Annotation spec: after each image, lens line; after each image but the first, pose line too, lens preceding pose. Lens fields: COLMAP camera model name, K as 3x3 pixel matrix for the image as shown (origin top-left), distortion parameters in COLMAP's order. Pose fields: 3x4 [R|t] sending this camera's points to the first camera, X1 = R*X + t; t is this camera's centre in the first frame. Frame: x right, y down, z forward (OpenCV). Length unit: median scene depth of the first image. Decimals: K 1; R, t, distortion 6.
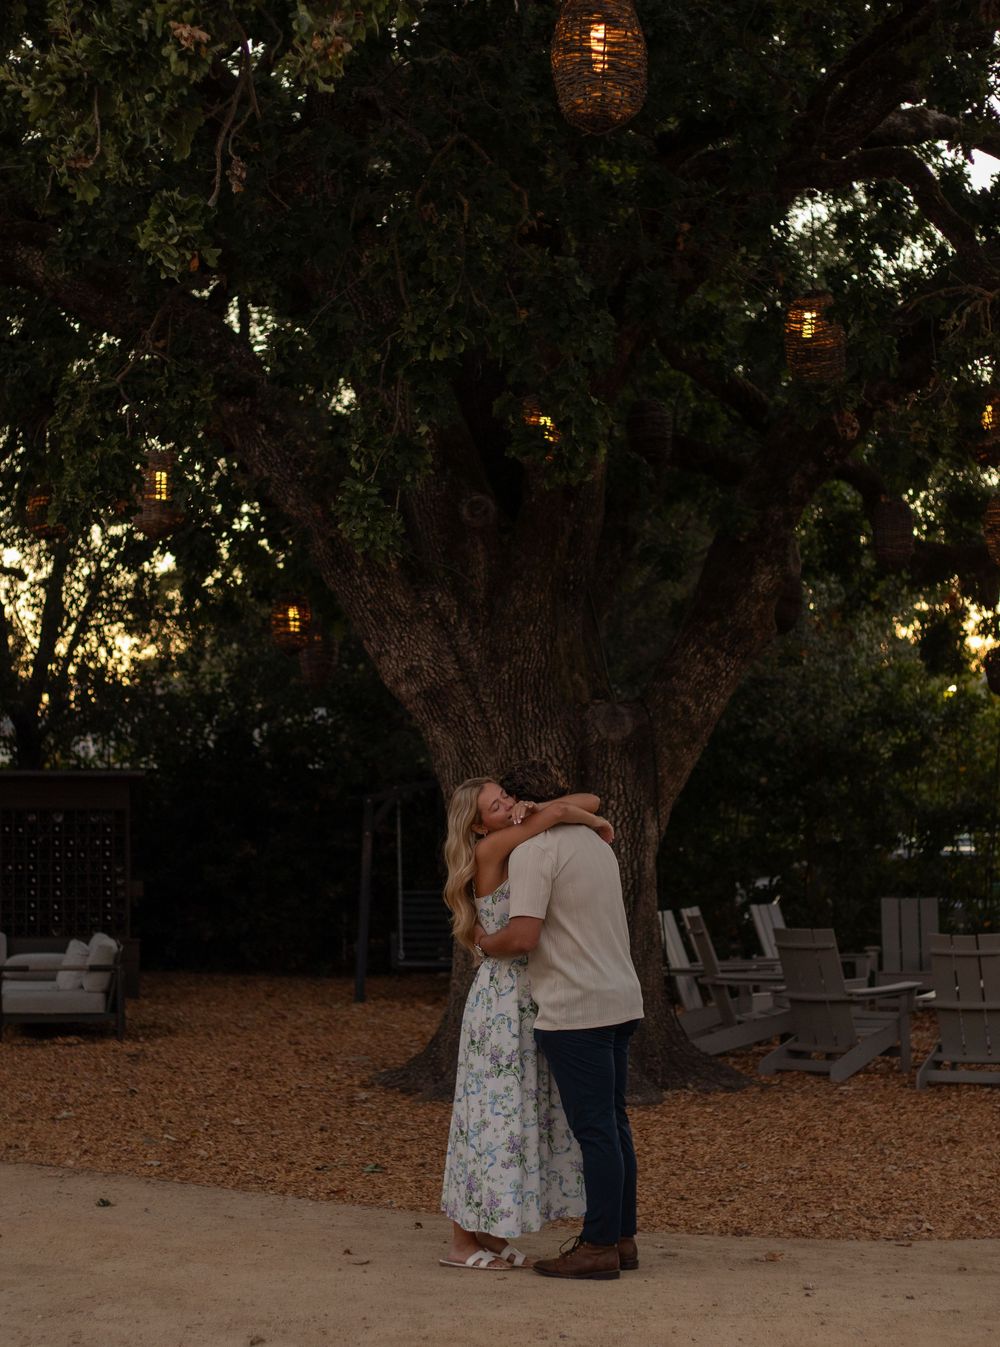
lens RADIAL K [[2694.7, 0, 500.7], [0, 2694.7, 624.7], [0, 0, 1]] dist [0.019836, -2.452484]
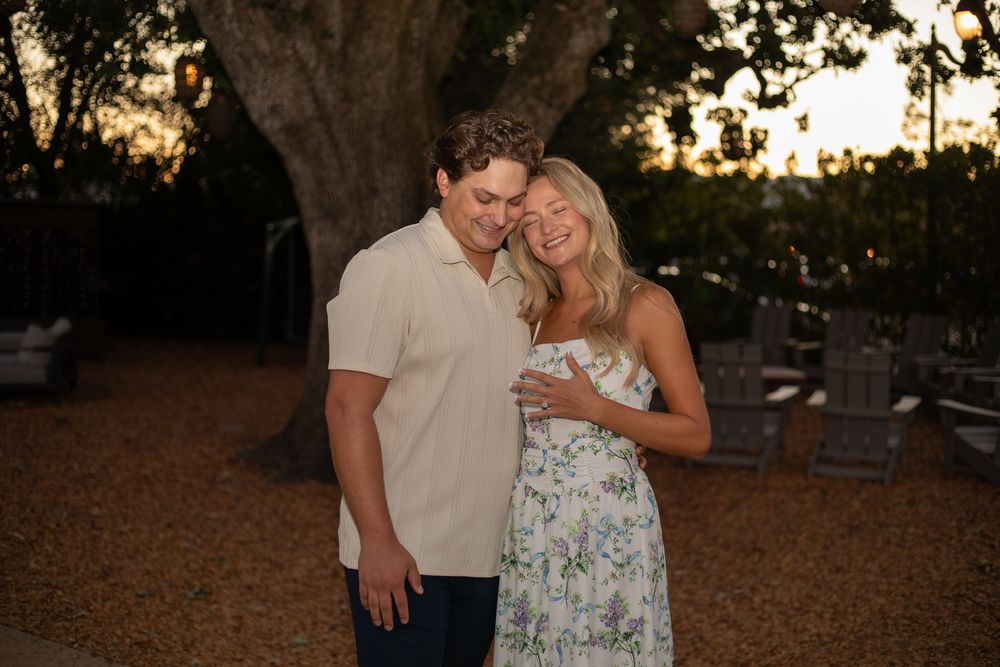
lens RADIAL K [[1466.1, 0, 496.9], [0, 1466.1, 307.8], [0, 0, 1]] dist [-0.094429, -0.148382]
pose [[0.996097, 0.022468, 0.085359, 0.010004], [-0.032073, 0.993091, 0.112880, 0.028102], [-0.082233, -0.115178, 0.989935, 0.365957]]
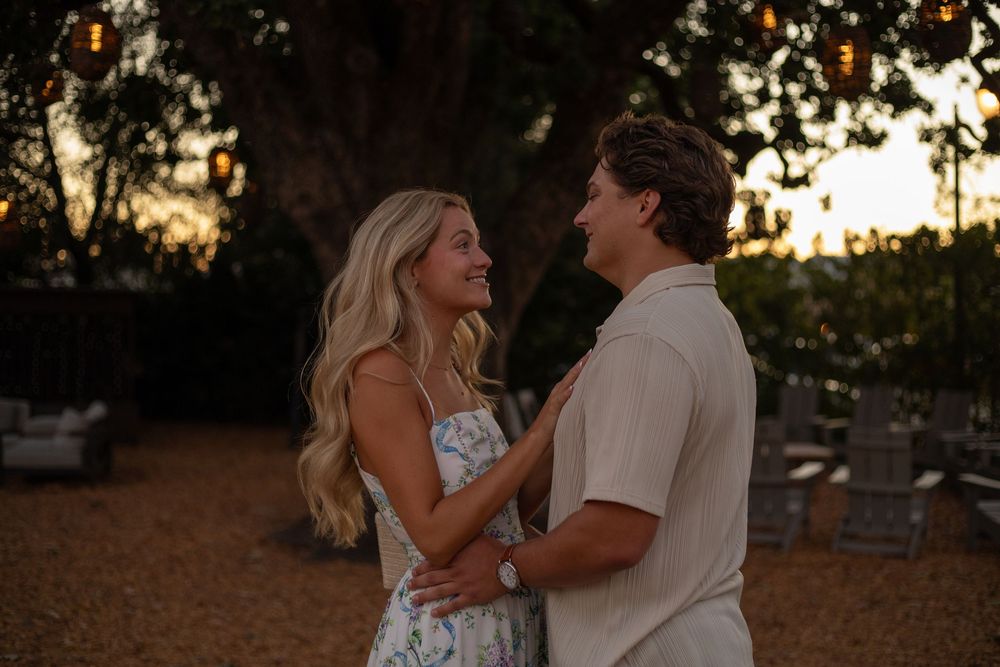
lens RADIAL K [[1466.1, 0, 496.9], [0, 1466.1, 307.8], [0, 0, 1]] dist [-0.094429, -0.148382]
pose [[0.998019, 0.016376, 0.060749, 0.013405], [-0.019876, 0.998150, 0.057462, 0.027110], [-0.059695, -0.058556, 0.996498, 0.352424]]
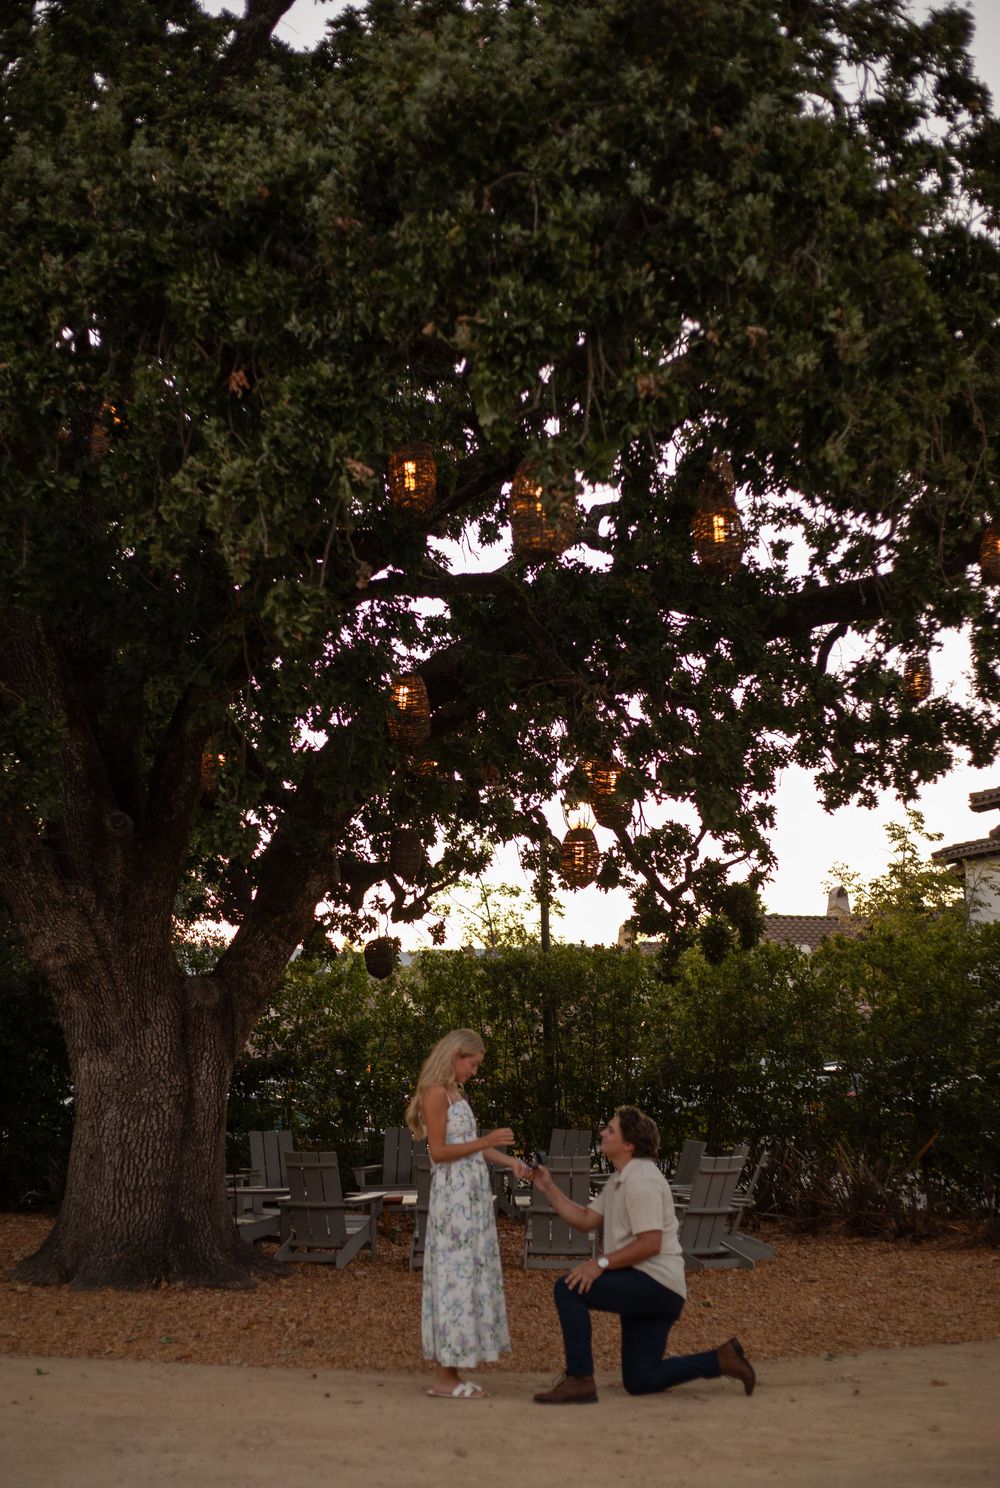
lens RADIAL K [[2165.6, 0, 500.0], [0, 2165.6, 744.0], [0, 0, 1]] dist [-0.122709, -0.040537]
pose [[0.920504, 0.057557, 0.386471, -0.237572], [-0.026536, 0.996016, -0.085131, 0.002199], [-0.389832, 0.068108, 0.918364, -0.012020]]
